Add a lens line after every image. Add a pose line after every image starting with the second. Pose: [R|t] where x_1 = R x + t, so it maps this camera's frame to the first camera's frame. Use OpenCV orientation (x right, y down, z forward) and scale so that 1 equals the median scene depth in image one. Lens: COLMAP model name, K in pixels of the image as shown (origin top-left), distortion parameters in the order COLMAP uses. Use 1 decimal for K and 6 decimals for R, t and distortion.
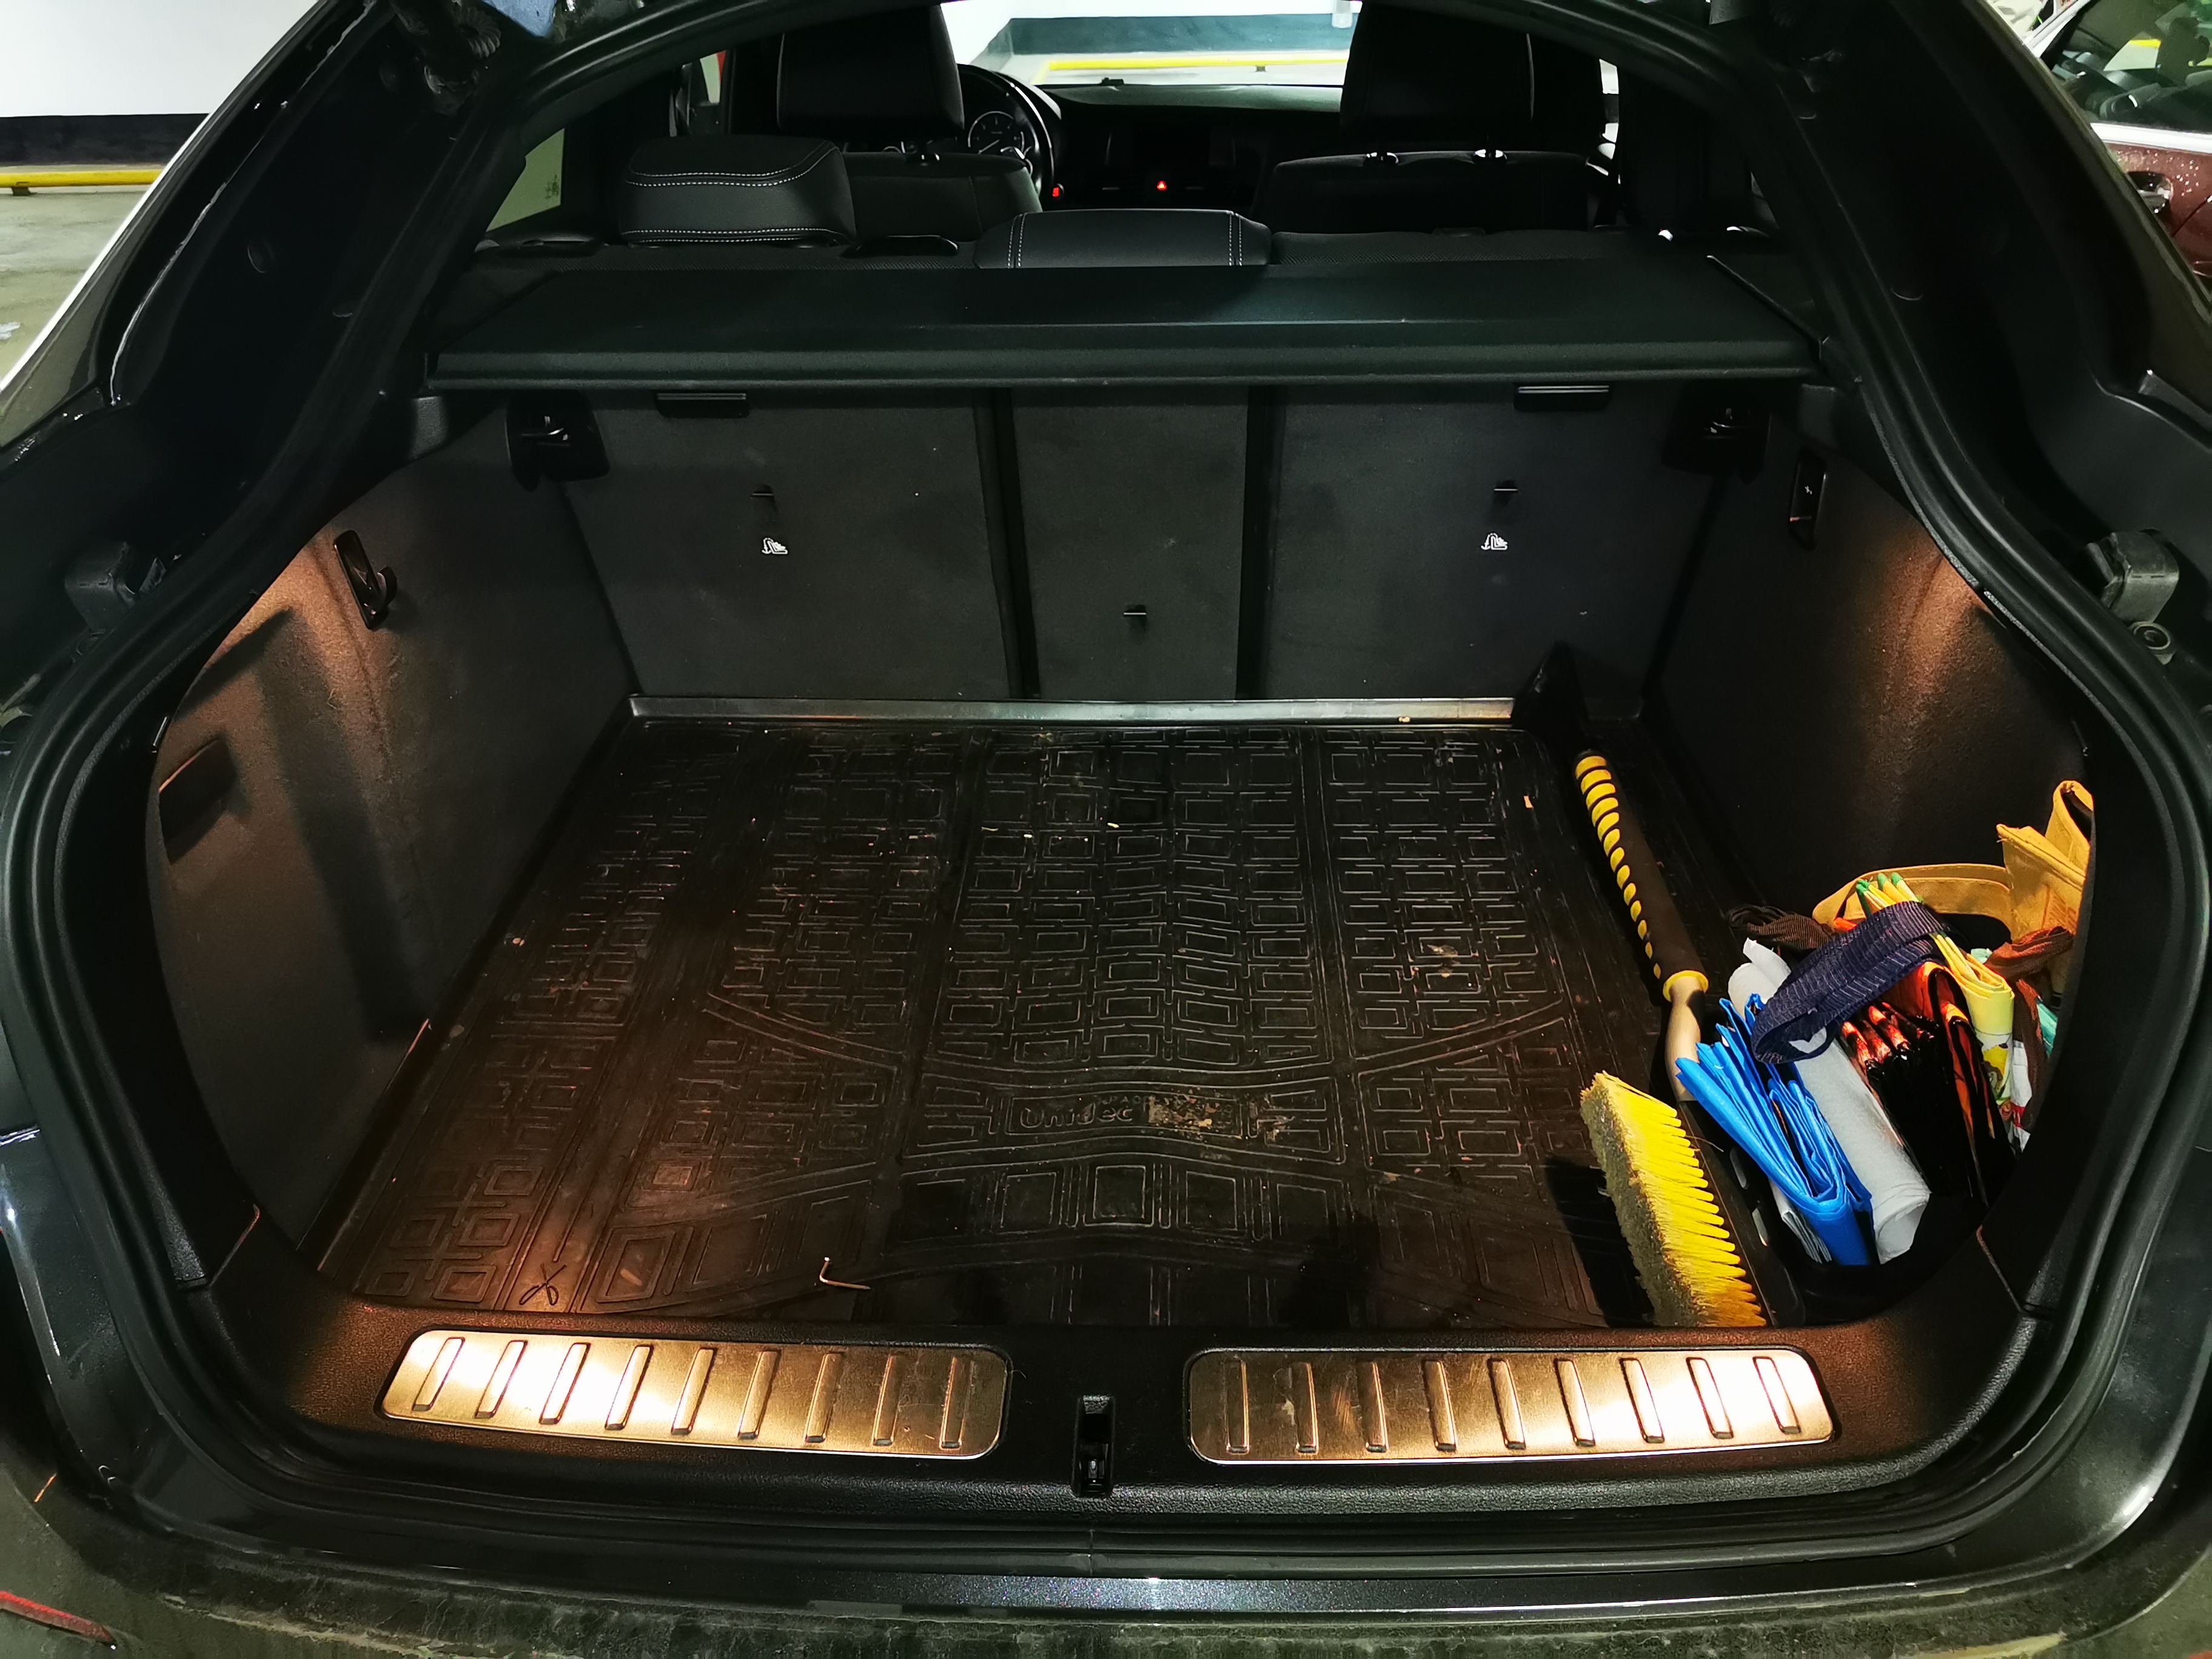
lens RADIAL K [[1707.2, 0, 1115.2], [0, 1707.2, 834.5], [0, 0, 1]] dist [0.028759, -0.050128]
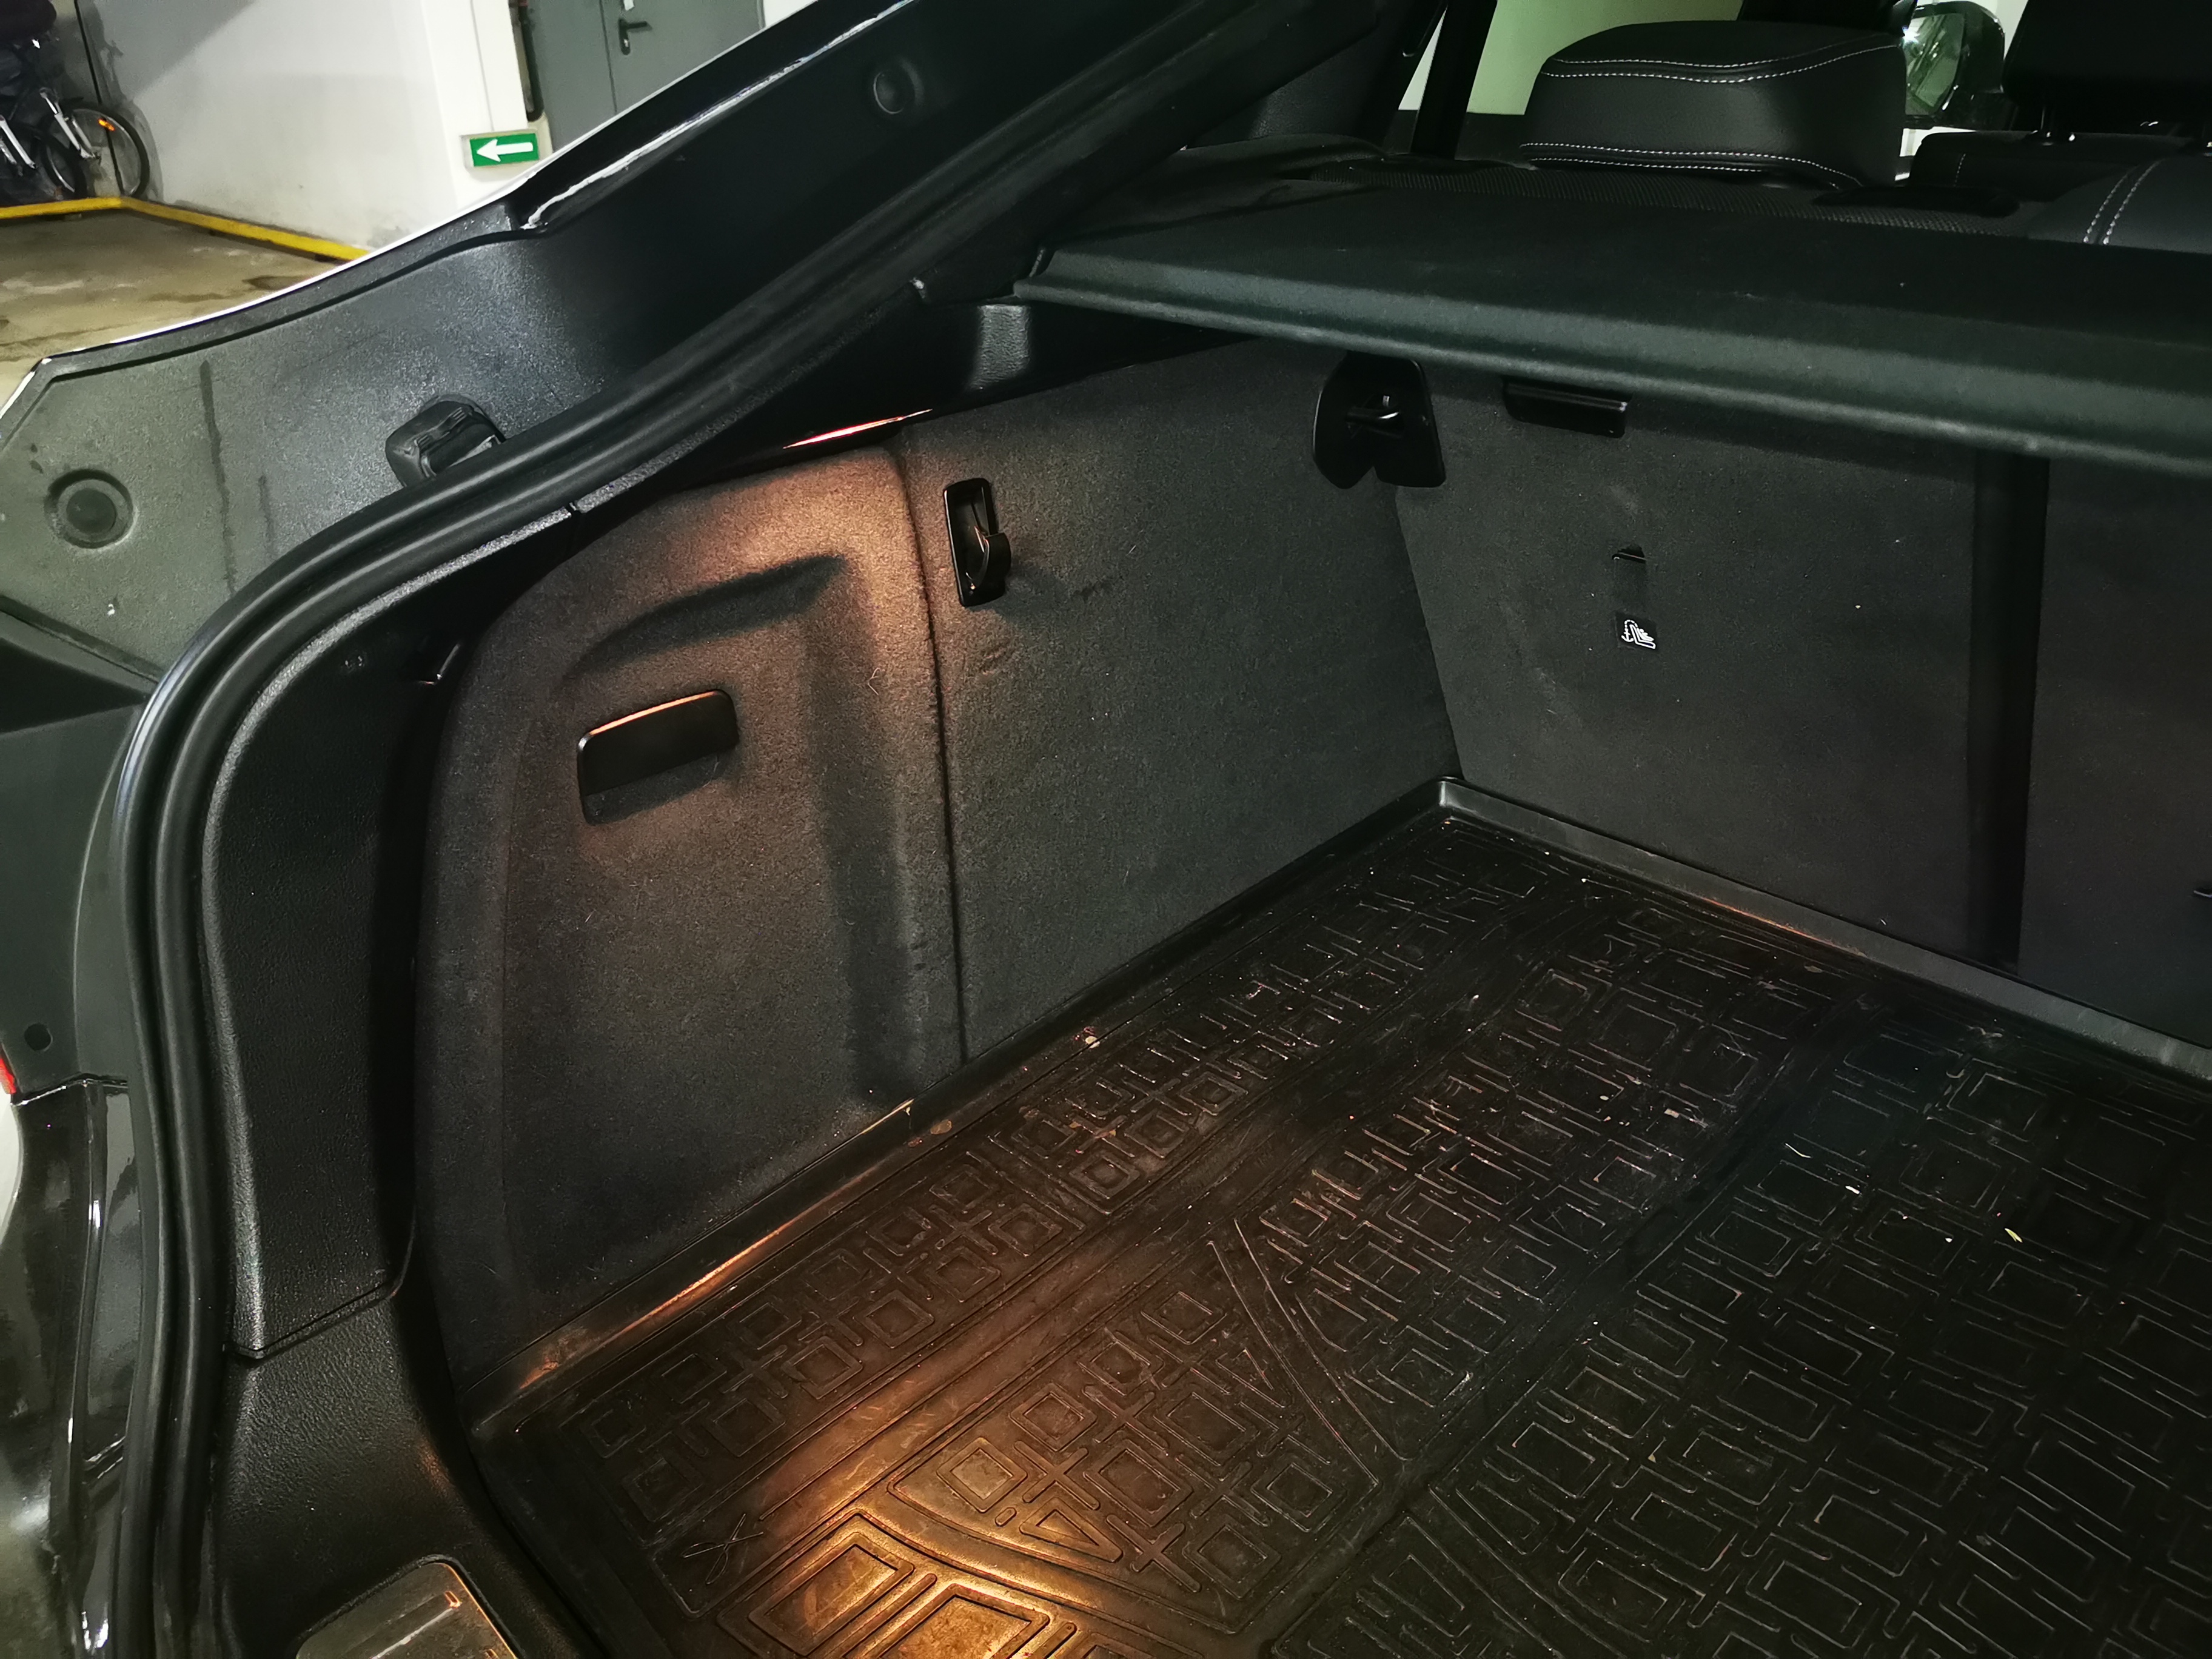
lens RADIAL K [[1707.2, 0, 1099.3], [0, 1707.2, 817.4], [0, 0, 1]] dist [0.028759, -0.050128]
pose [[0.731155, 0.301226, -0.612107, 0.090412], [-0.317984, 0.944290, 0.084868, -0.095503], [0.603571, 0.132589, 0.786208, 0.369559]]
